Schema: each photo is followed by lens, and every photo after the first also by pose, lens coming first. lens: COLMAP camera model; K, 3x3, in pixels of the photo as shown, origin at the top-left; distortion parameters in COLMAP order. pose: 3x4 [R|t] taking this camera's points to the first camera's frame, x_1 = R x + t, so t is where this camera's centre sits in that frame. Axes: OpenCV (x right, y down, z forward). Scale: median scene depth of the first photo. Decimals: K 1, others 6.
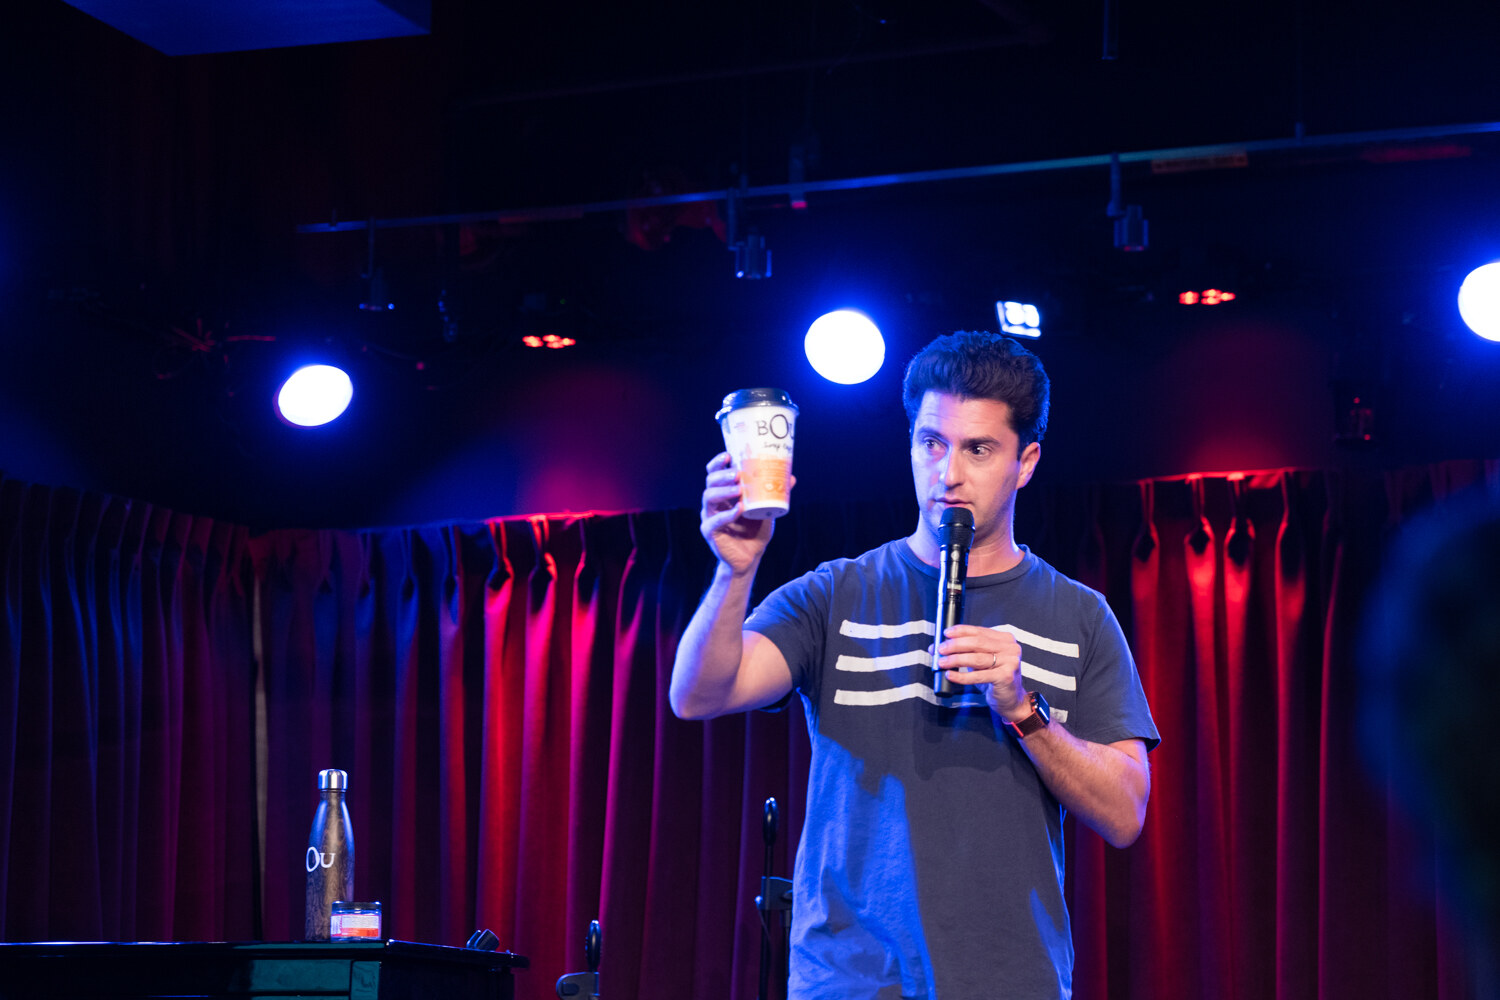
lens RADIAL K [[4337.0, 0, 750.0], [0, 4337.0, 500.0], [0, 0, 1]] dist [0.029314, -2.030789]
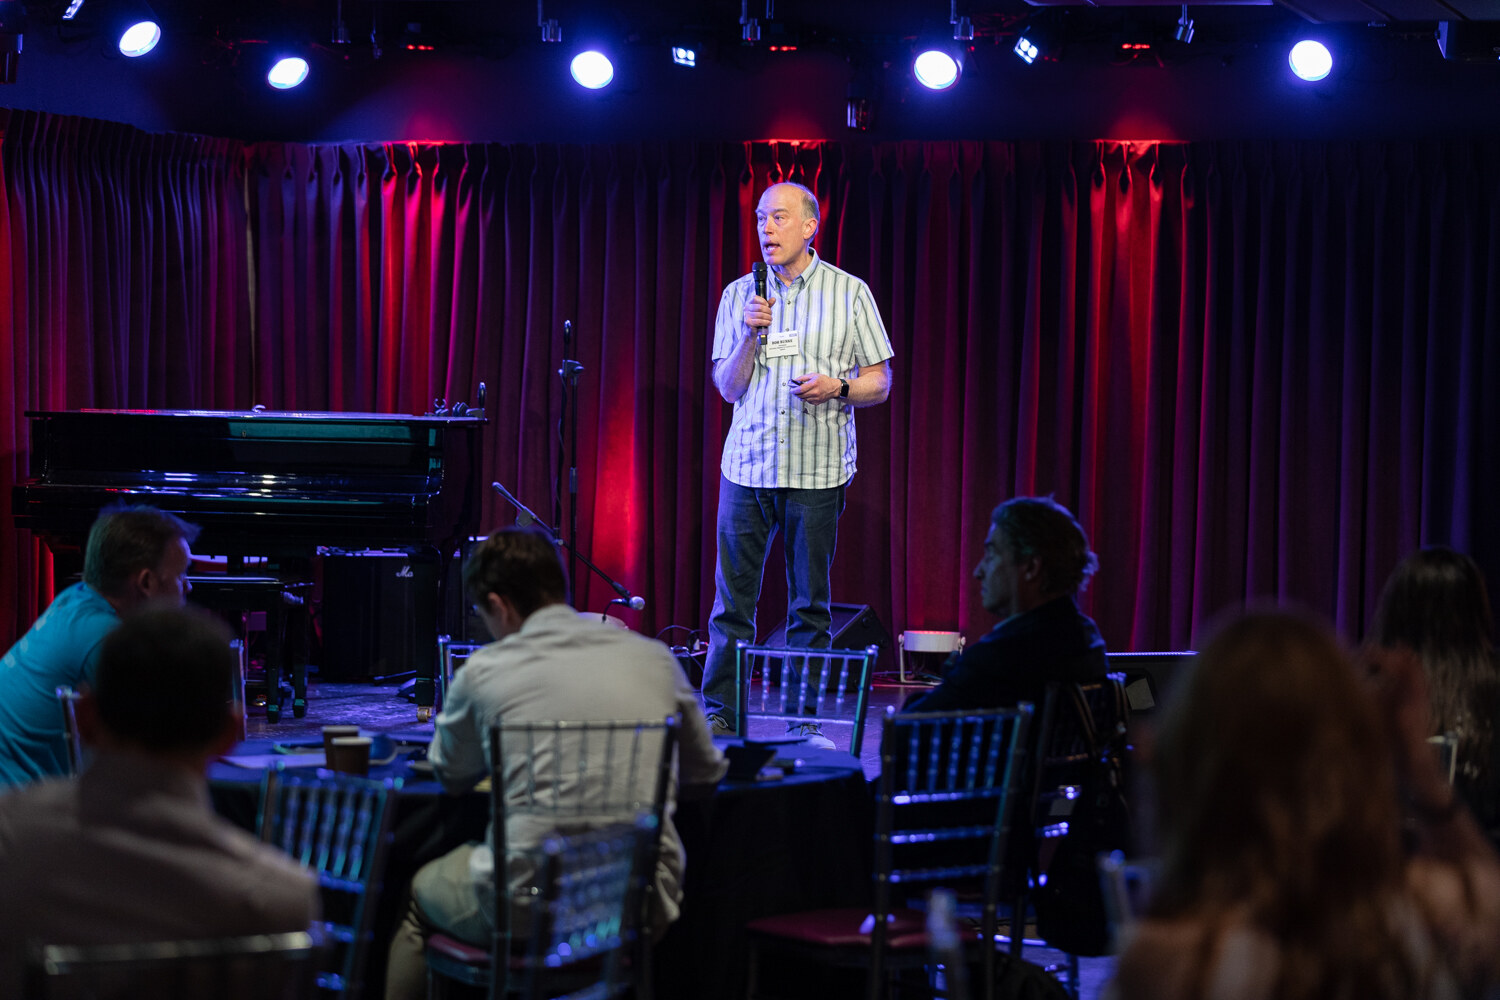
lens RADIAL K [[4337.0, 0, 750.0], [0, 4337.0, 500.0], [0, 0, 1]] dist [0.029314, -2.030789]
pose [[0.989726, 0.002719, 0.142951, -0.169977], [-0.028605, 0.983370, 0.179344, -0.181471], [-0.140086, -0.181590, 0.973345, -0.835386]]
